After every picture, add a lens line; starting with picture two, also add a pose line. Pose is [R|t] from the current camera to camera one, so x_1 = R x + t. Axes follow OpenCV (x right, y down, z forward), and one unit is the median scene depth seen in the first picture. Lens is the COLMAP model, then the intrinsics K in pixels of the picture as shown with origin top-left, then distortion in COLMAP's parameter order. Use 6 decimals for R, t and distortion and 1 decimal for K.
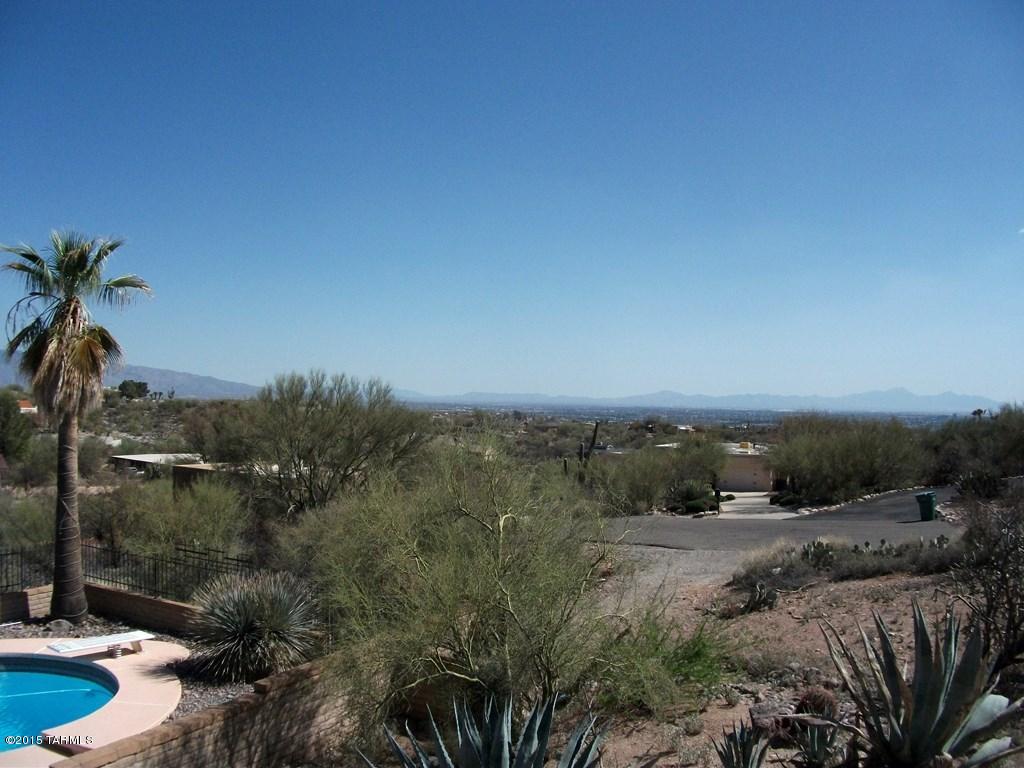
lens RADIAL K [[869.8, 0, 512.0], [0, 869.8, 378.8], [0, 0, 1]] dist [-0.240148, 0.101980]
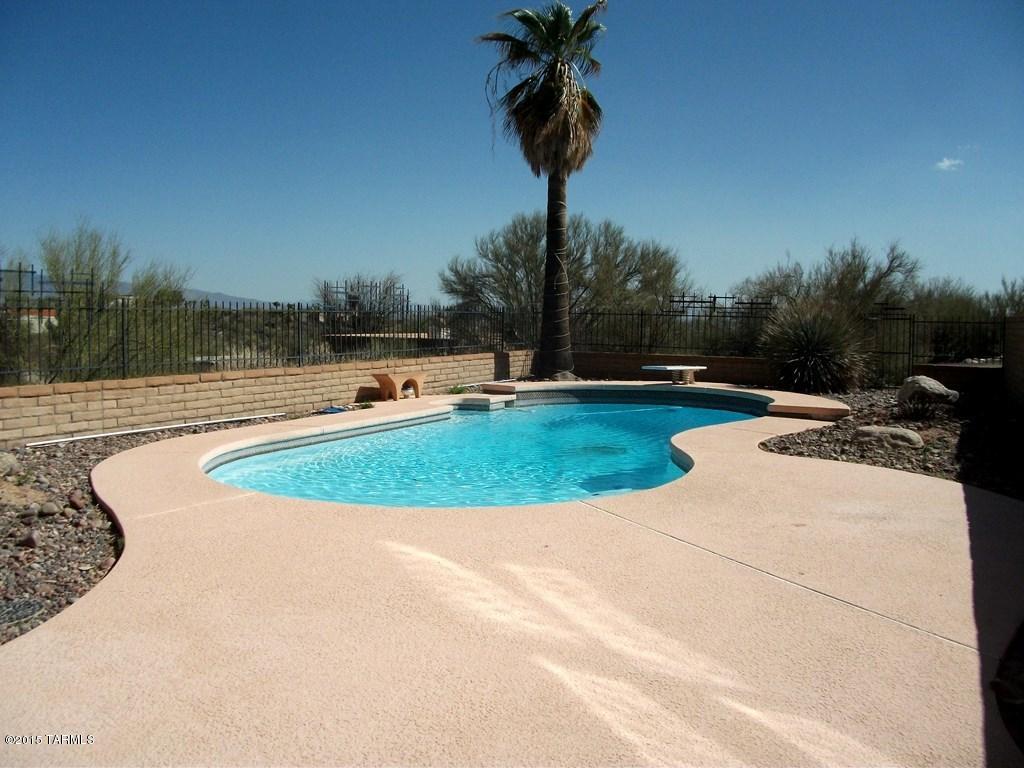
lens RADIAL K [[869.8, 0, 503.3], [0, 869.8, 382.0], [0, 0, 1]] dist [-0.240148, 0.101980]
pose [[0.999794, -0.007381, -0.018932, -0.451429], [0.009298, 0.994612, 0.103245, 0.145596], [0.018068, -0.103400, 0.994476, -0.065481]]
